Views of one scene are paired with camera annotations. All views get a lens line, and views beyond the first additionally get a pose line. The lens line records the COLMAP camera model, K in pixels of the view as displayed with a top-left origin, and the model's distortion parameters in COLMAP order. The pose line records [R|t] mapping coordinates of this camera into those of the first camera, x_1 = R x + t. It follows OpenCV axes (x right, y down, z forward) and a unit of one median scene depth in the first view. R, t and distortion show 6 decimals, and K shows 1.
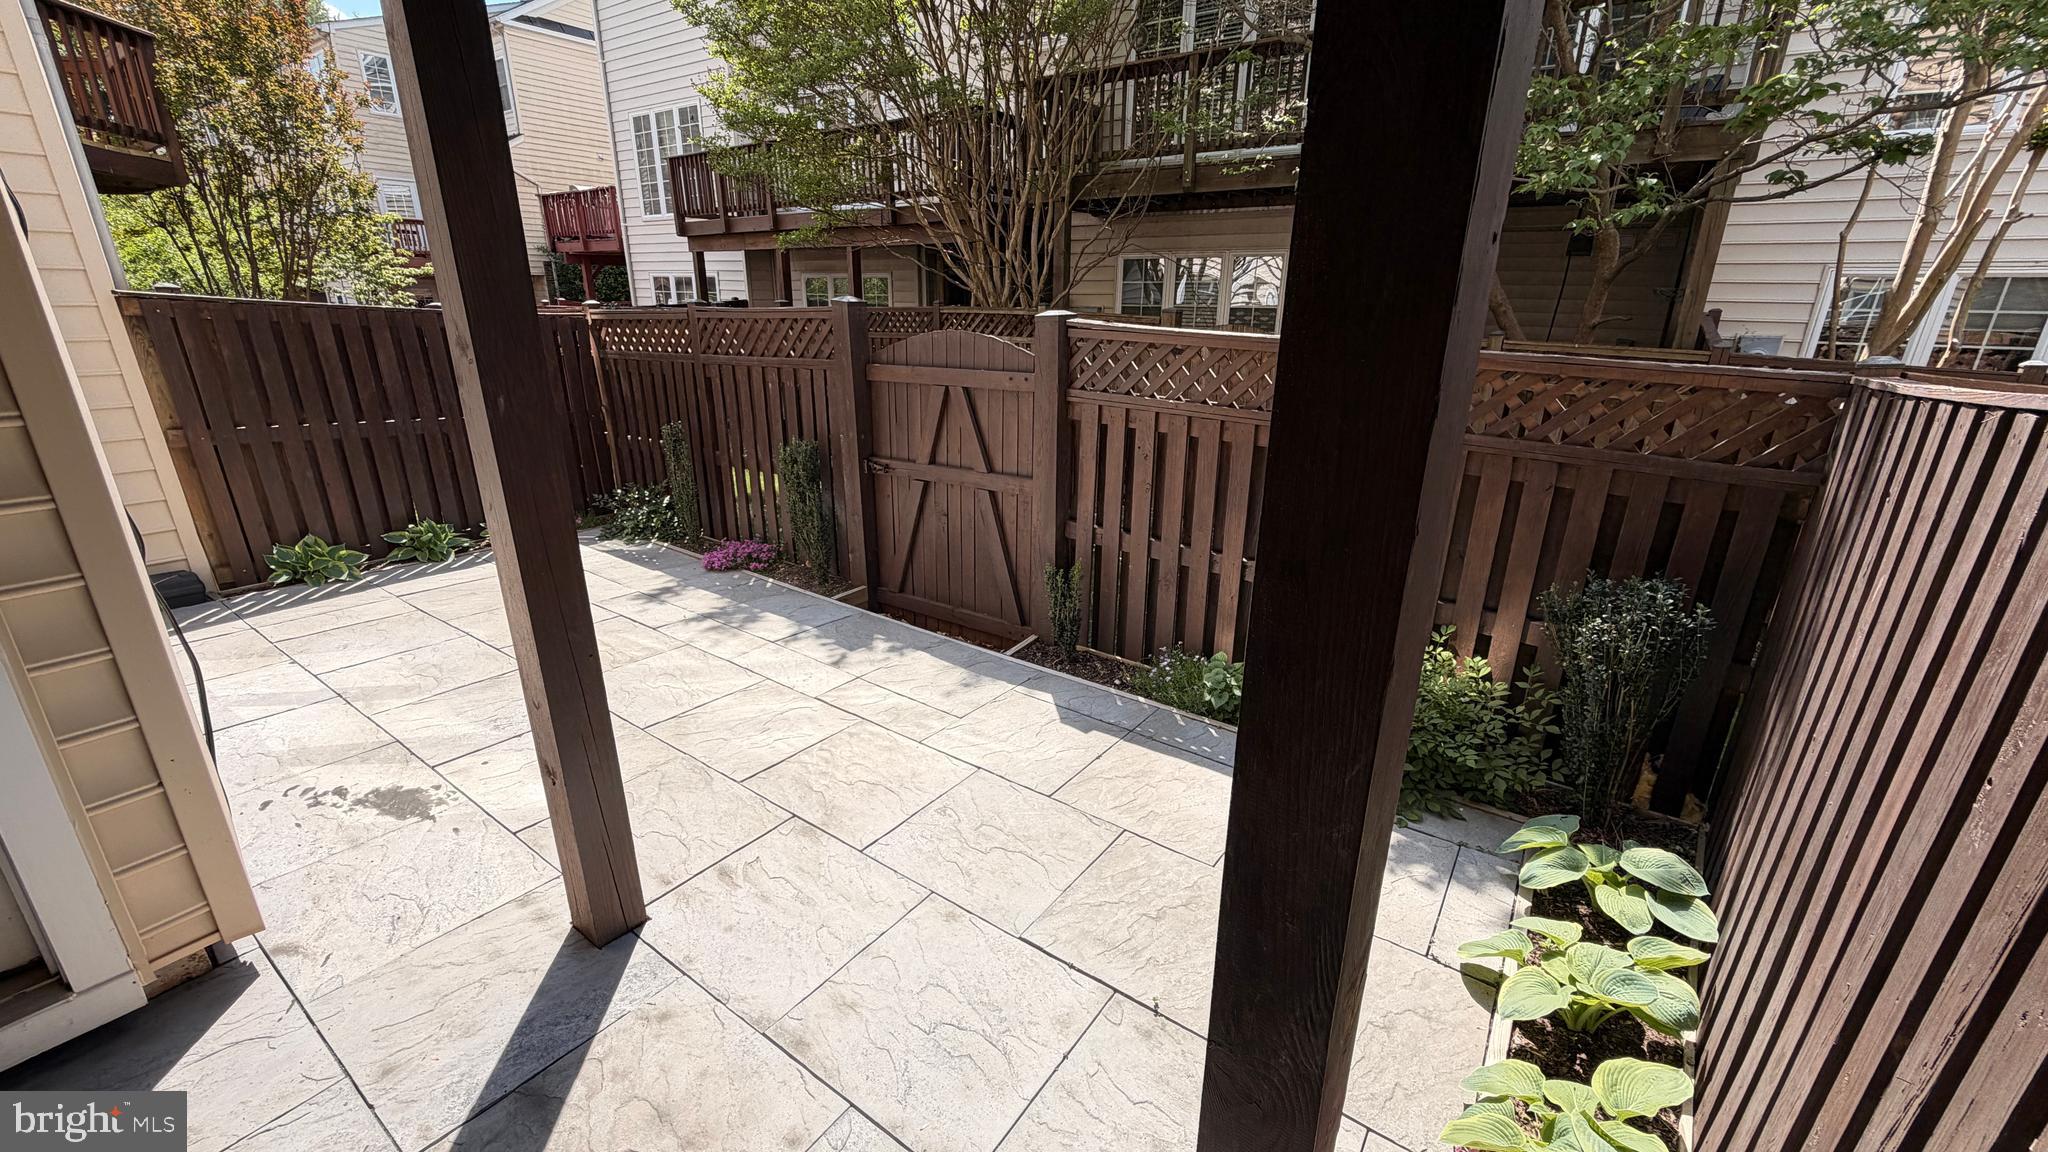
lens RADIAL K [[812.6, 0, 1025.1], [0, 812.6, 577.6], [0, 0, 1]] dist [0.000164, -0.000851]
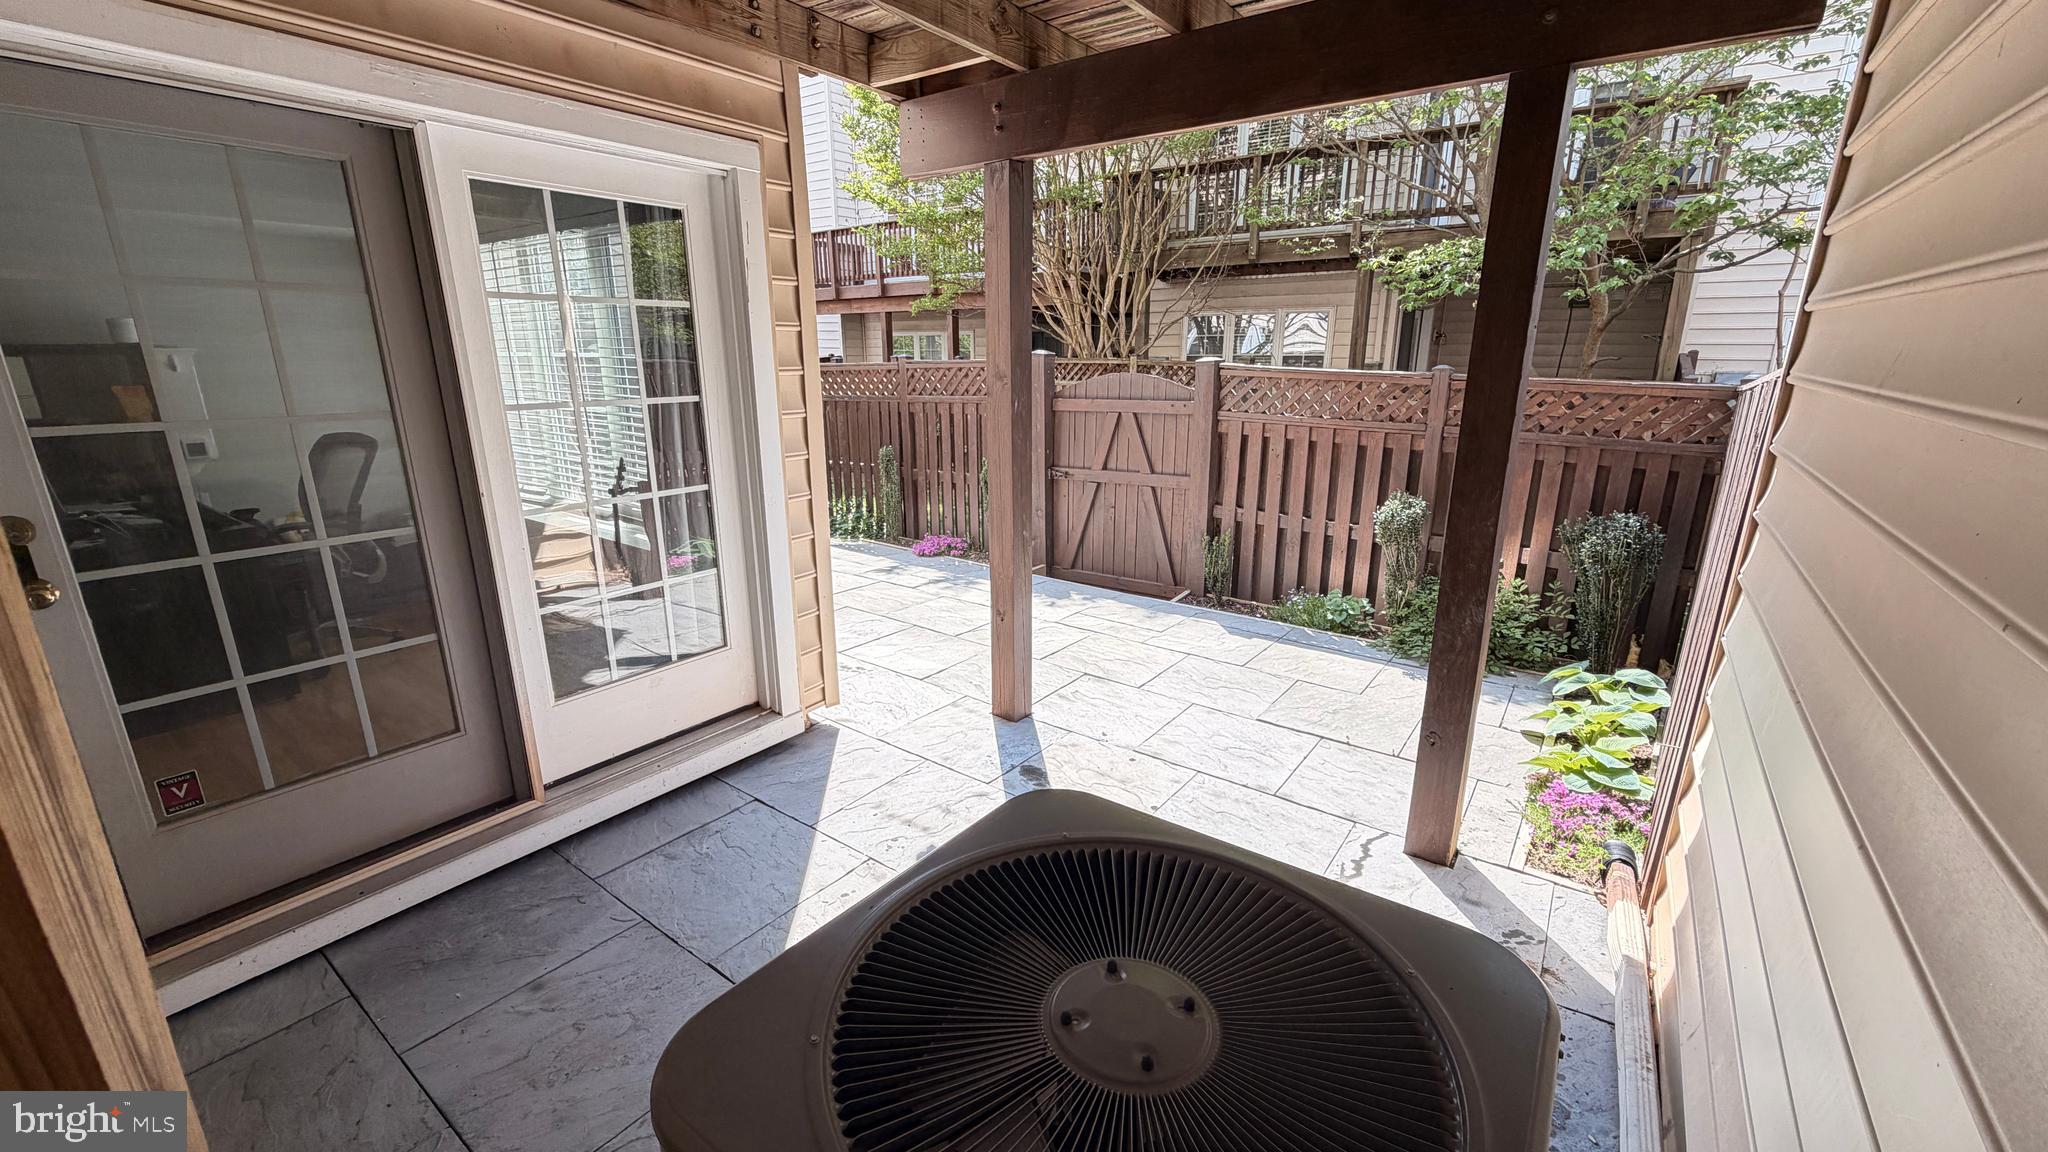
lens RADIAL K [[812.6, 0, 1025.0], [0, 812.6, 575.8], [0, 0, 1]] dist [0.000164, -0.000851]
pose [[0.999804, -0.010339, -0.016901, -0.265062], [0.009281, 0.998065, -0.061485, 0.141716], [0.017504, 0.061316, 0.997965, -0.415088]]
